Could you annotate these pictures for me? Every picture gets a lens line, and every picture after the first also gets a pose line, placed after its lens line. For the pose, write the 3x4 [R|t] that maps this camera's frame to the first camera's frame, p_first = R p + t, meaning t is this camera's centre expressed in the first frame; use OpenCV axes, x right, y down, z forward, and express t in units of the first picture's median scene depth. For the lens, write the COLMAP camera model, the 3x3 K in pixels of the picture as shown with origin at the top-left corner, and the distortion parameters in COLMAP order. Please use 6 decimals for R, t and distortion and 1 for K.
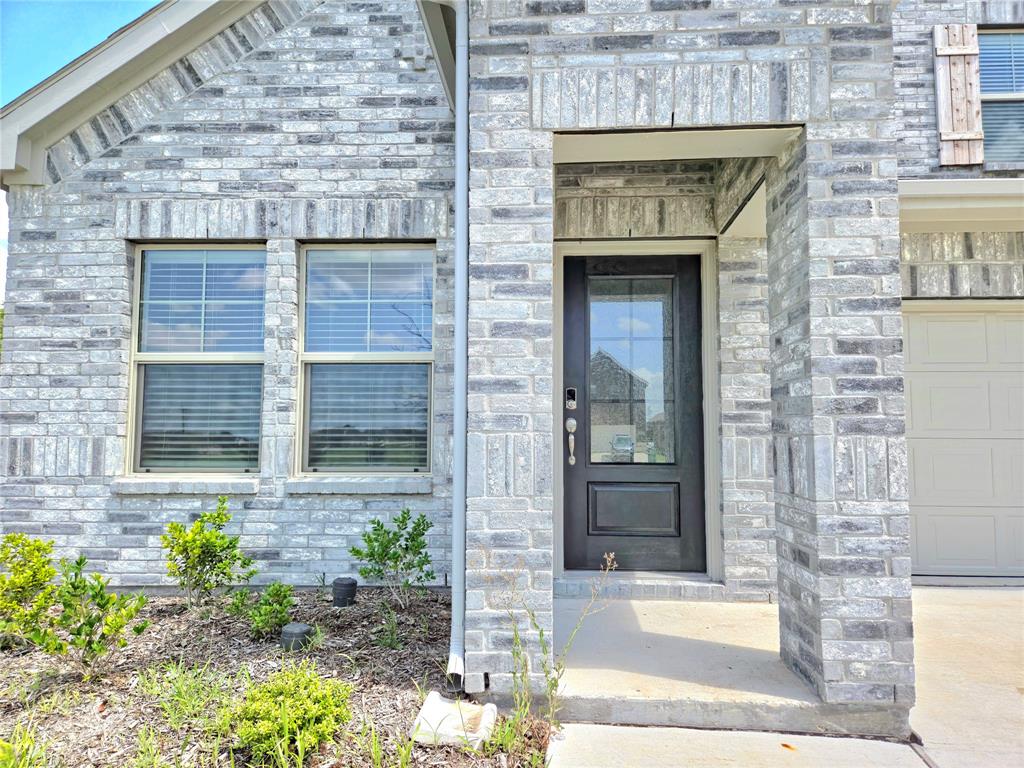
lens RADIAL K [[681.2, 0, 508.0], [0, 681.2, 386.4], [0, 0, 1]] dist [0.037600, -0.004192]
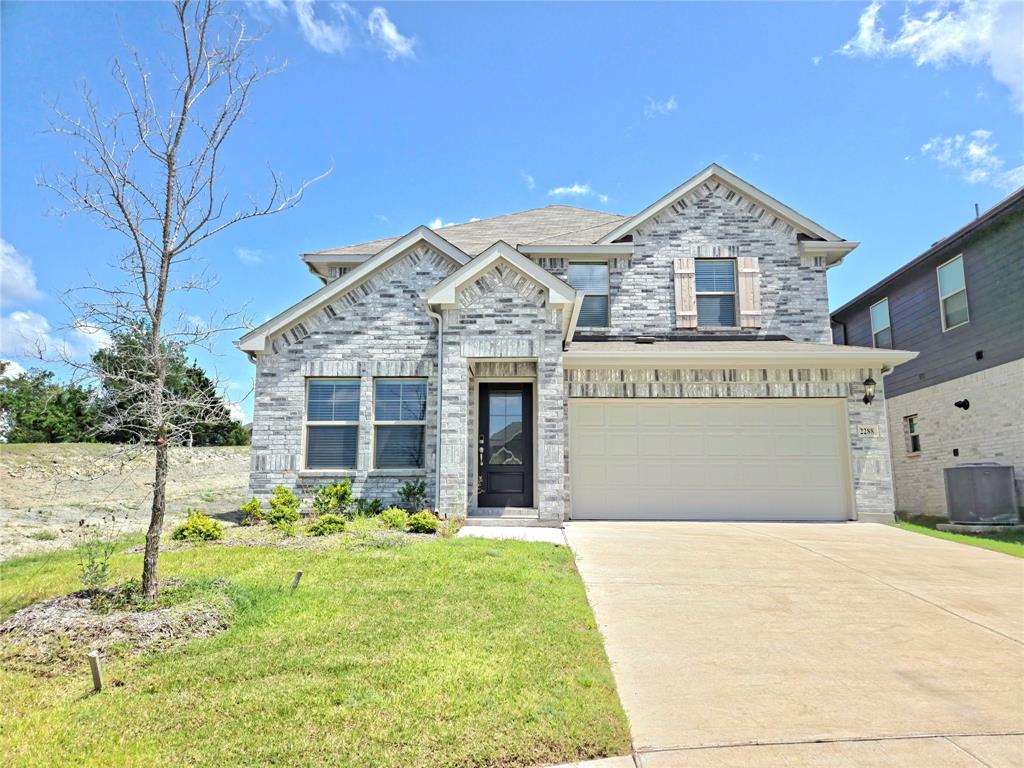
lens RADIAL K [[681.2, 0, 522.8], [0, 681.2, 382.6], [0, 0, 1]] dist [0.037600, -0.004192]
pose [[0.997622, 0.004387, 0.068785, 0.072045], [0.002556, 0.994931, -0.100528, 0.063699], [-0.068878, 0.100465, 0.992554, -1.553457]]
